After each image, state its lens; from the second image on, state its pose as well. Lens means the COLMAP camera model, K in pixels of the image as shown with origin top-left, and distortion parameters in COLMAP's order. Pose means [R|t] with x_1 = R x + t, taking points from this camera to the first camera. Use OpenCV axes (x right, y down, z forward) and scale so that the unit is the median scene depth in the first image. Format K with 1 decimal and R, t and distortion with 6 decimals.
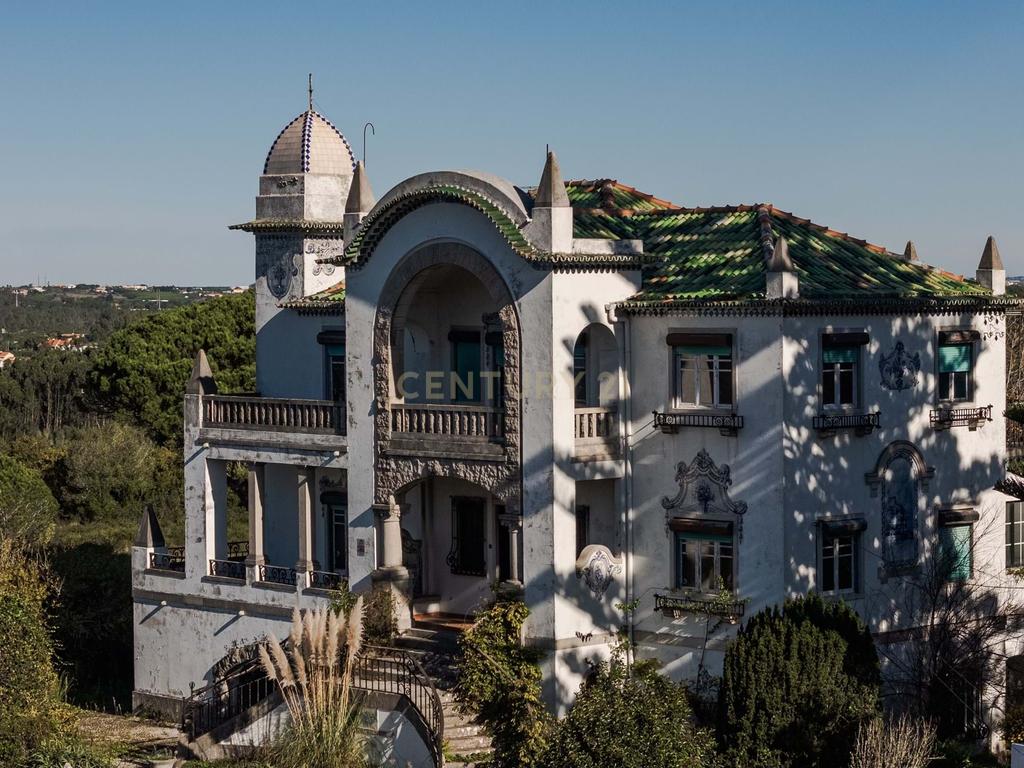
lens RADIAL K [[2698.2, 0, 512.0], [0, 2698.2, 384.0], [0, 0, 1]] dist [-0.112777, -0.281554]
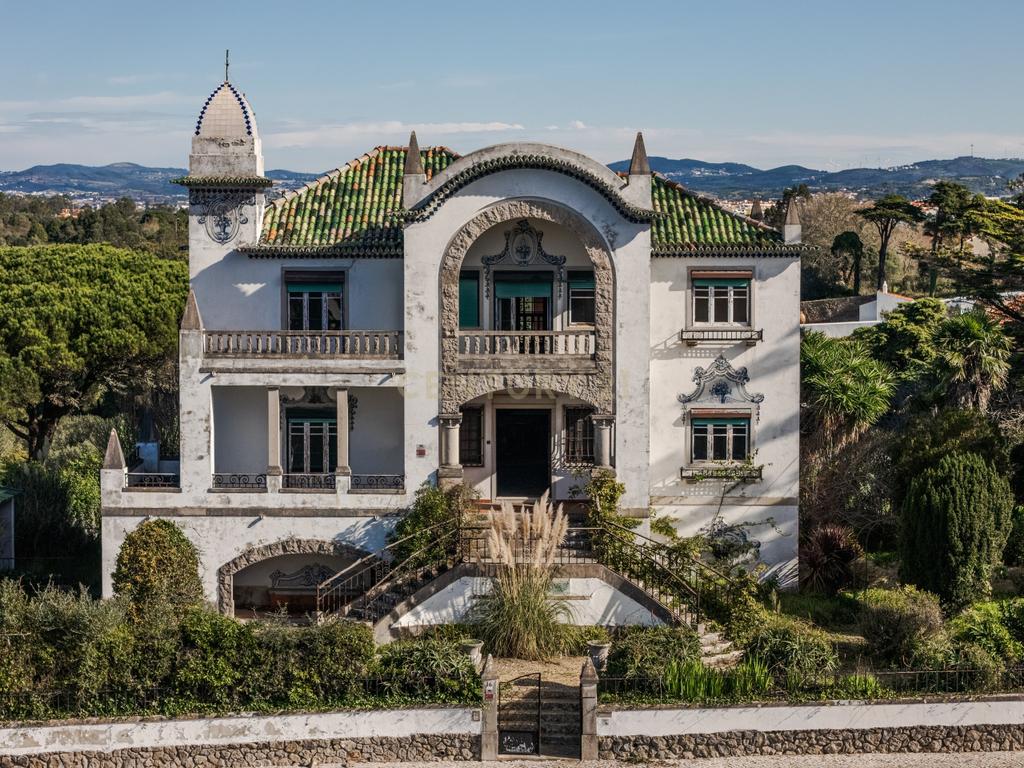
lens RADIAL K [[2004.1, 0, 511.7], [0, 2004.1, 370.5], [0, 0, 1]] dist [-0.045709, 0.243622]
pose [[0.738637, -0.052576, 0.672050, -0.633672], [0.022464, 0.998320, 0.053412, -0.022832], [-0.673729, -0.024355, 0.738577, 0.311214]]
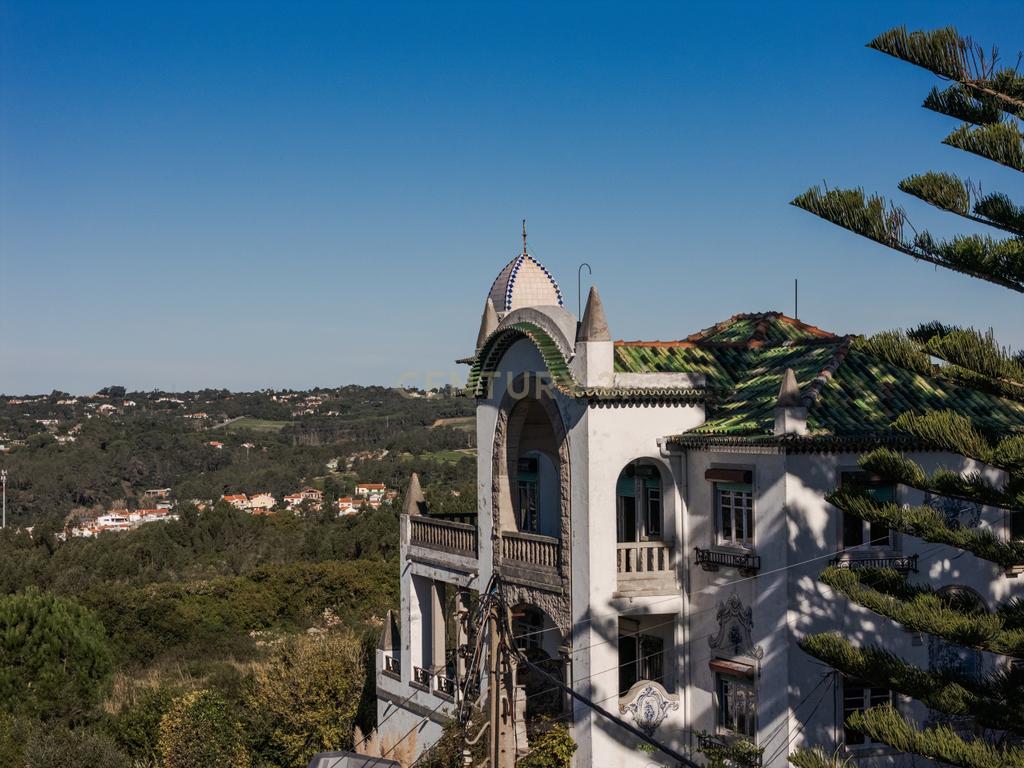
lens RADIAL K [[2004.1, 0, 511.7], [0, 2004.1, 370.5], [0, 0, 1]] dist [-0.045709, 0.243622]
pose [[0.926689, -0.007298, -0.375758, 0.248564], [-0.011042, 0.998851, -0.046632, -0.018371], [0.375667, 0.047362, 0.925544, 0.279127]]
